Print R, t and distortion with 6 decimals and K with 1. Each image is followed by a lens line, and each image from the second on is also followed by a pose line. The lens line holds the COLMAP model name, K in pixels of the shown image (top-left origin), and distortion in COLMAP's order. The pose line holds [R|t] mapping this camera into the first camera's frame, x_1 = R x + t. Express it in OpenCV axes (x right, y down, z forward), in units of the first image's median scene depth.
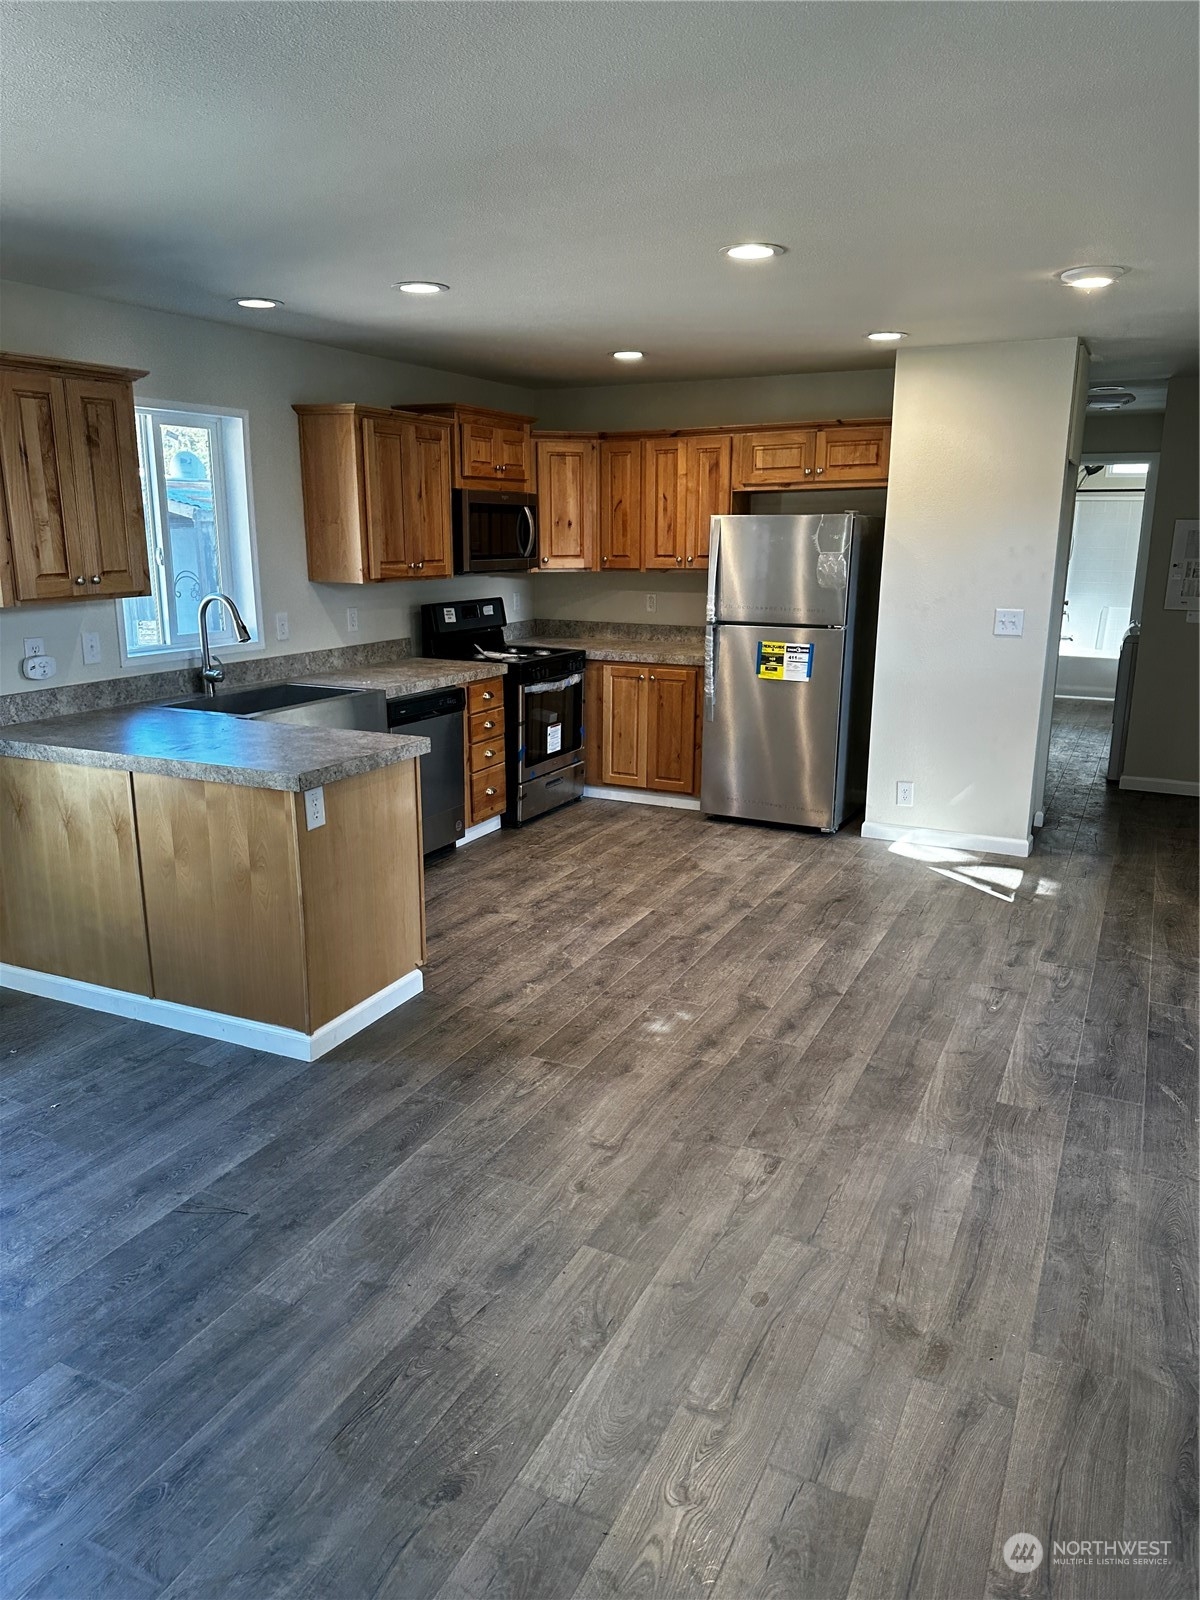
lens RADIAL K [[1104.8, 0, 600.0], [0, 1104.8, 800.0], [0, 0, 1]] dist [0.134787, -0.245796]
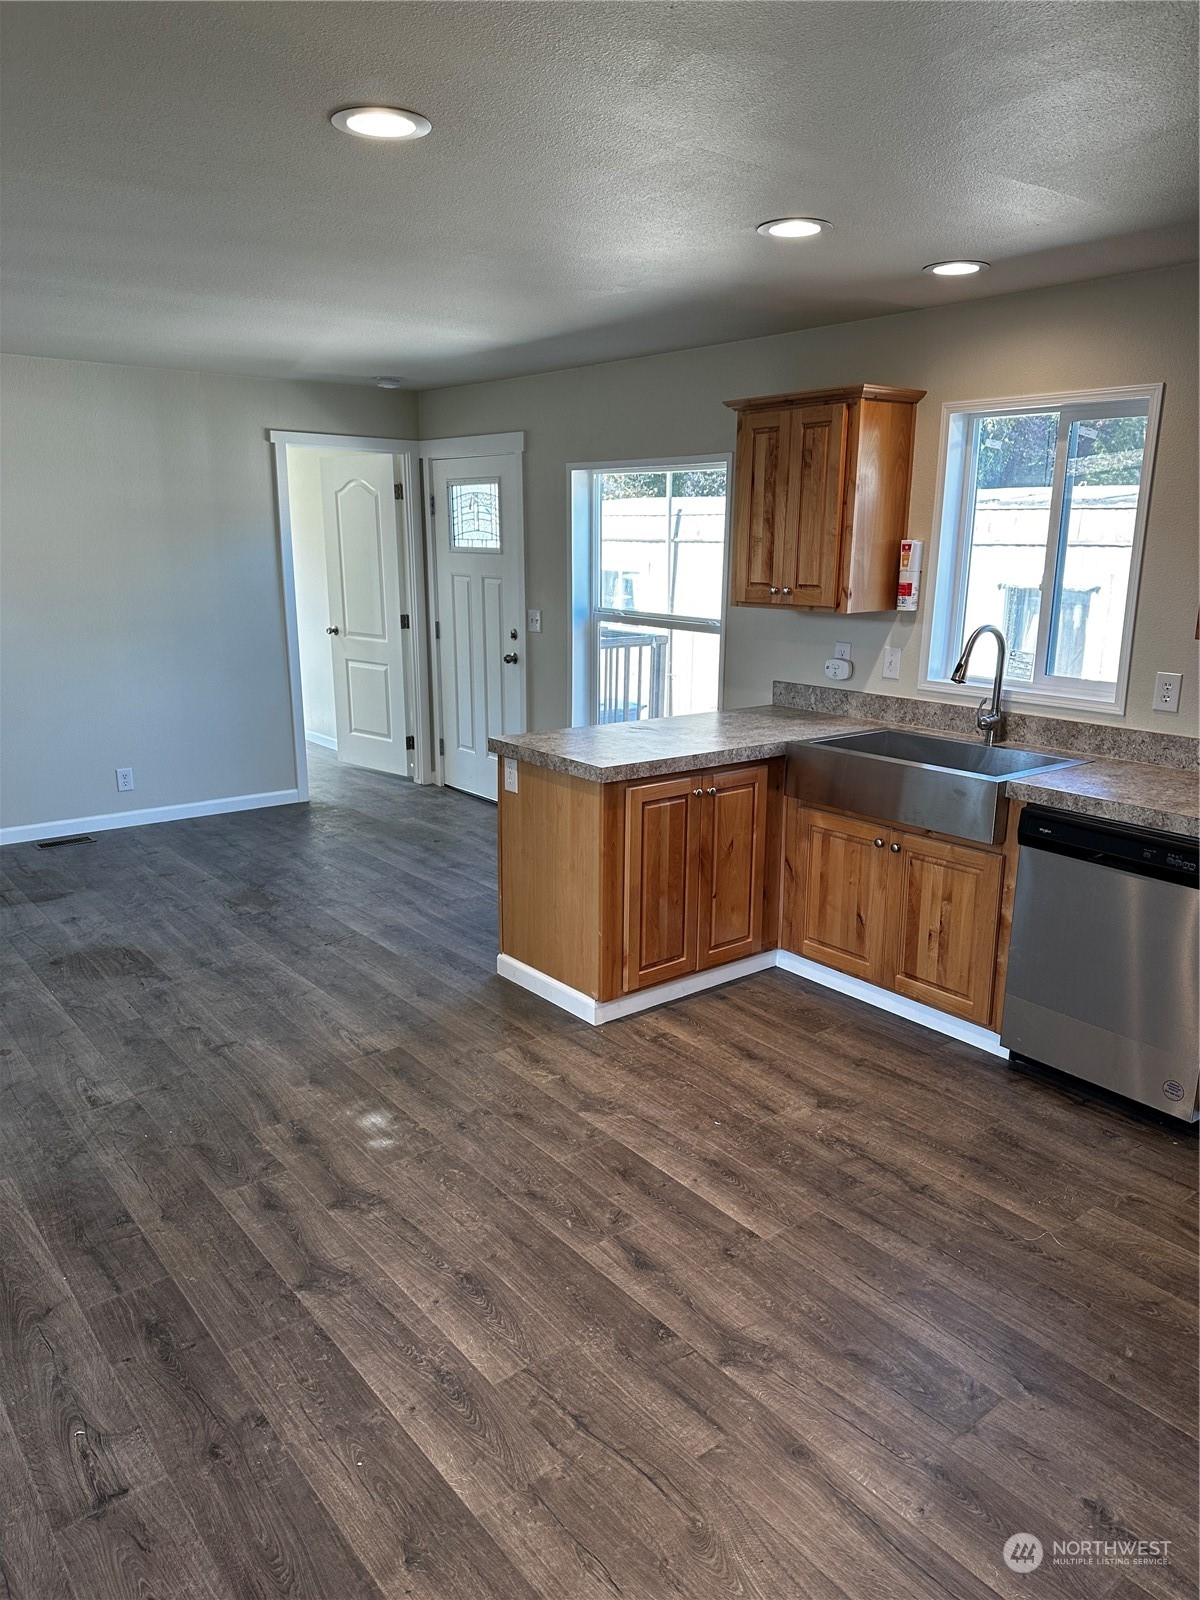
lens RADIAL K [[1104.8, 0, 600.0], [0, 1104.8, 800.0], [0, 0, 1]] dist [0.134787, -0.245796]
pose [[-0.424035, 0.208511, -0.881316, 0.611708], [-0.225733, 0.918089, 0.325819, -0.305407], [0.877063, 0.337101, -0.342234, 1.213568]]
